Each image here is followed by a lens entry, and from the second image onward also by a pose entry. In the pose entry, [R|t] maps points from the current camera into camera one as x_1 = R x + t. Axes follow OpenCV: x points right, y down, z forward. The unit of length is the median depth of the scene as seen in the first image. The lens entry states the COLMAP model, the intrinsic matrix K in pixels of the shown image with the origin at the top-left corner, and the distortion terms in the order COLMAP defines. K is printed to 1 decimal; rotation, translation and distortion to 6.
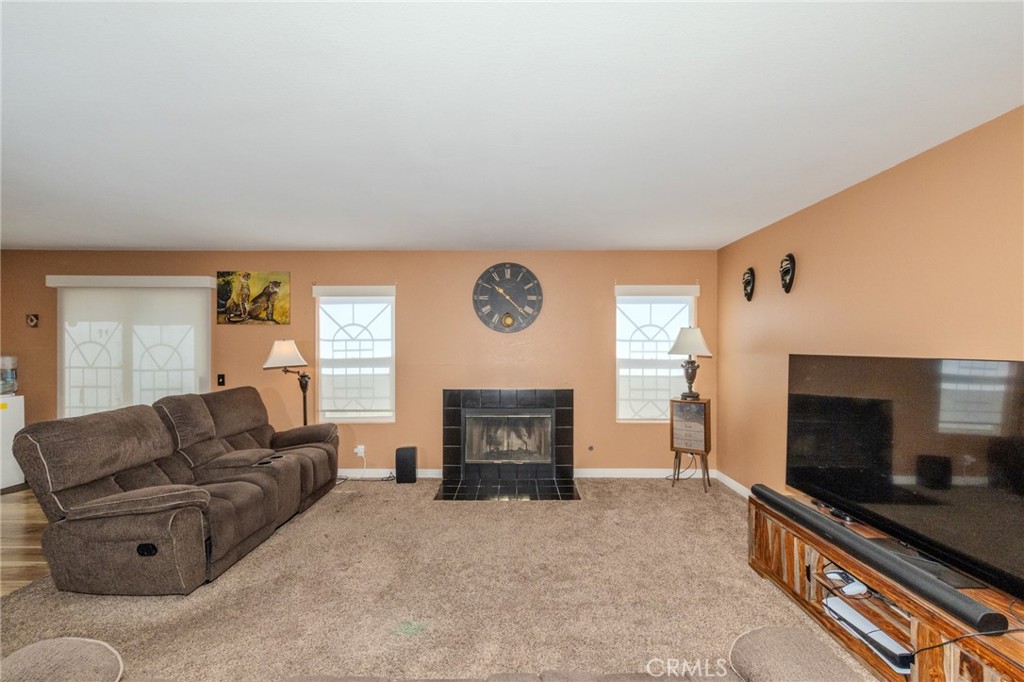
lens RADIAL K [[398.6, 0, 511.3], [0, 398.6, 346.2], [0, 0, 1]] dist [-0.000152, -0.000014]
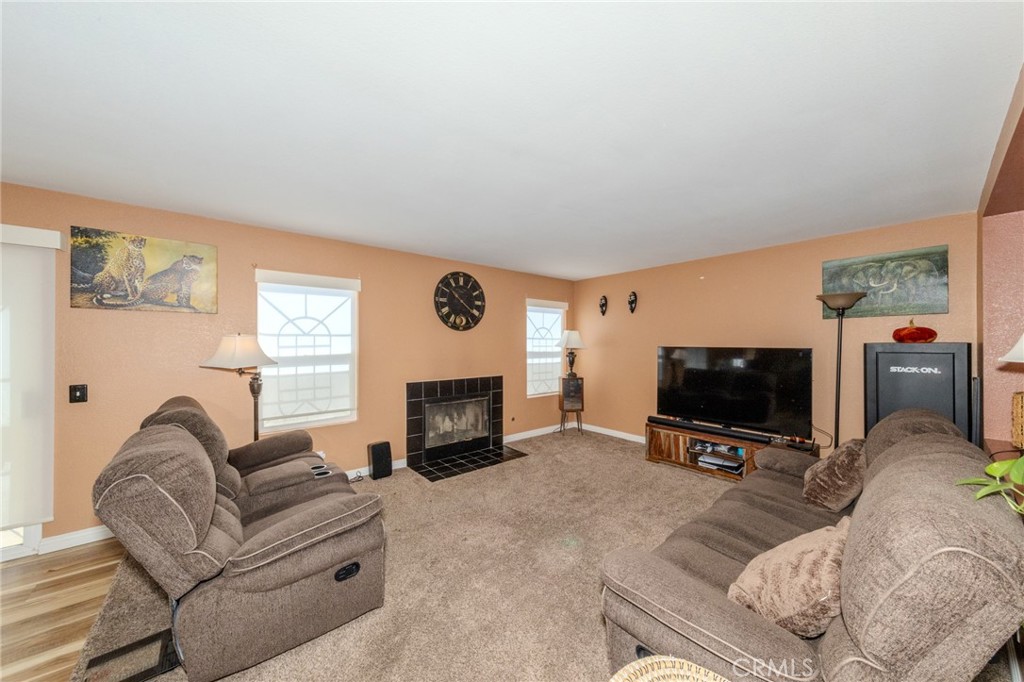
lens RADIAL K [[372.7, 0, 512.0], [0, 372.7, 341.0], [0, 0, 1]] dist [0.000657, 0.000031]
pose [[0.745898, 0.004379, 0.666046, -0.630365], [-0.001469, 0.999987, -0.004930, 0.001270], [-0.666058, 0.002699, 0.745895, 0.073714]]
